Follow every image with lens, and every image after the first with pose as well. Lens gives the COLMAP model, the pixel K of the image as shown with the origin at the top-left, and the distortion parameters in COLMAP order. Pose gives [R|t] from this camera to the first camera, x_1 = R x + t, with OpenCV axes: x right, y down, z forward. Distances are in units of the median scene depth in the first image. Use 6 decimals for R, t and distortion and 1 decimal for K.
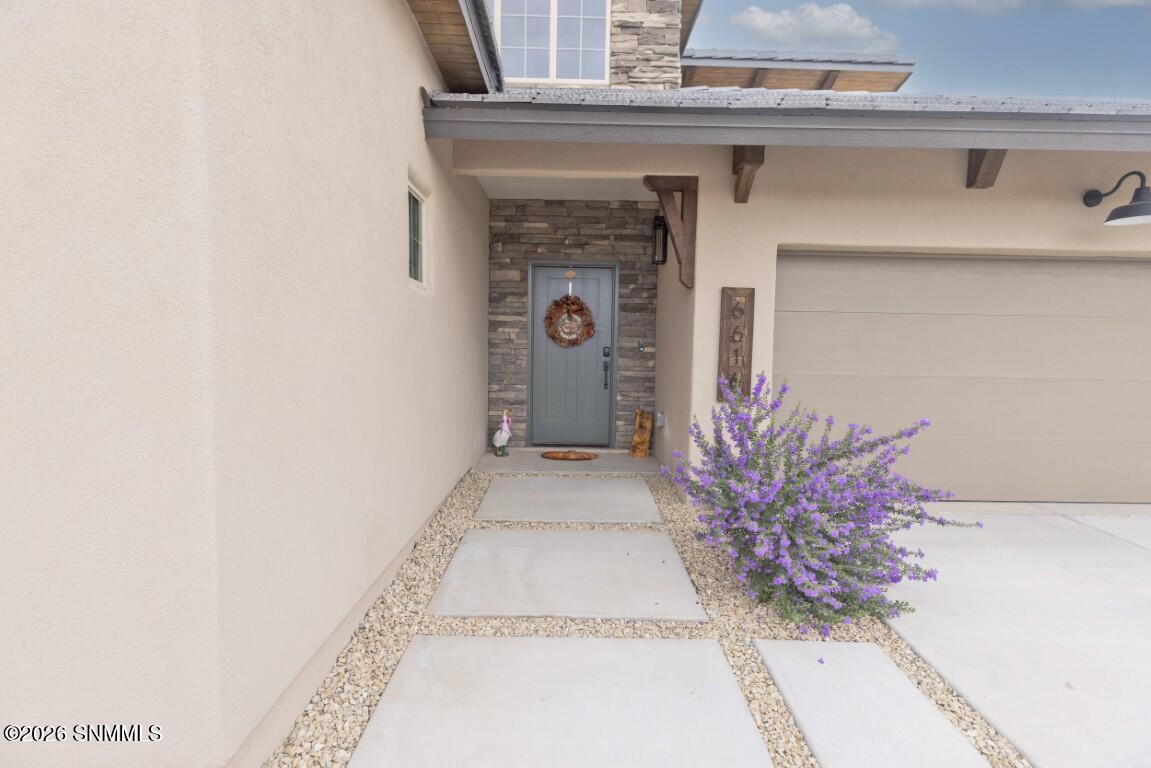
lens RADIAL K [[513.1, 0, 574.9], [0, 513.1, 386.0], [0, 0, 1]] dist [0.002877, -0.000876]
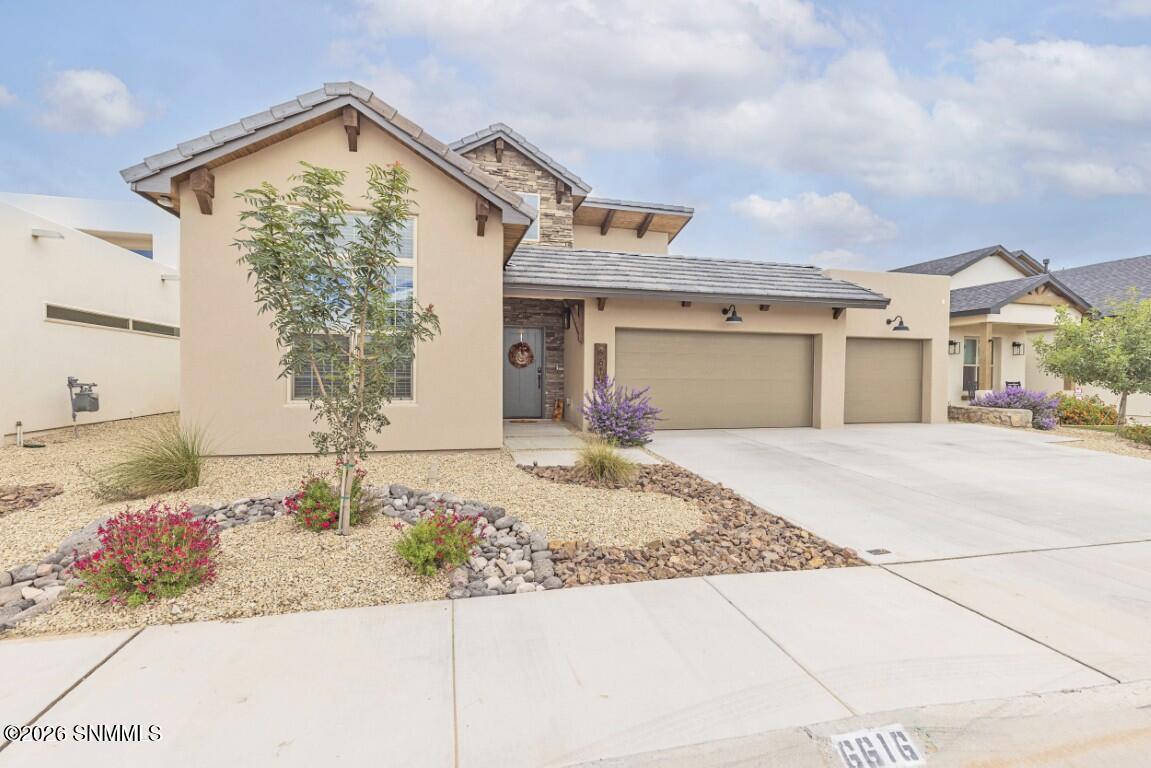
lens RADIAL K [[515.2, 0, 576.1], [0, 515.2, 381.5], [0, 0, 1]] dist [0.006625, 0.000635]
pose [[0.971312, -0.010580, 0.237572, -0.285175], [0.023978, 0.998276, -0.053579, 0.090685], [-0.236595, 0.057739, 0.969891, -1.003395]]
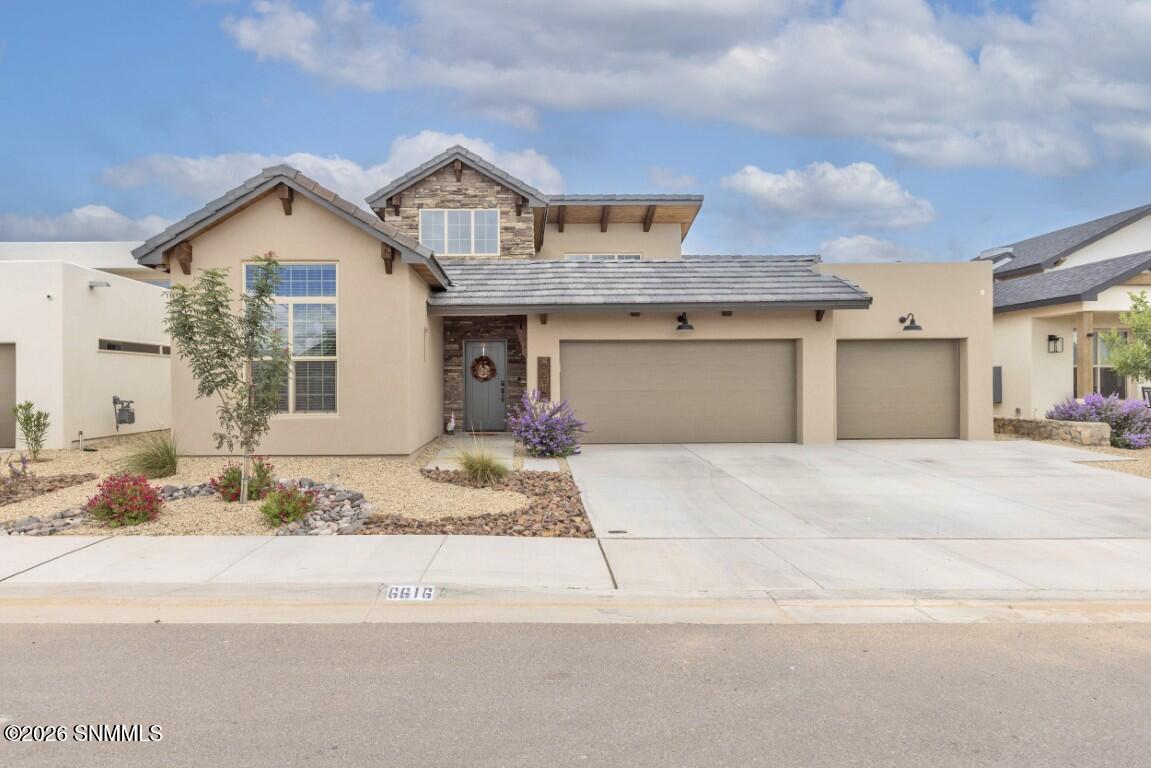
lens RADIAL K [[654.7, 0, 523.8], [0, 654.7, 382.0], [0, 0, 1]] dist [0.006245, -0.001796]
pose [[0.999714, -0.022713, -0.007507, 0.168348], [0.022111, 0.997134, -0.072351, 0.118090], [0.009129, 0.072165, 0.997351, -1.584532]]
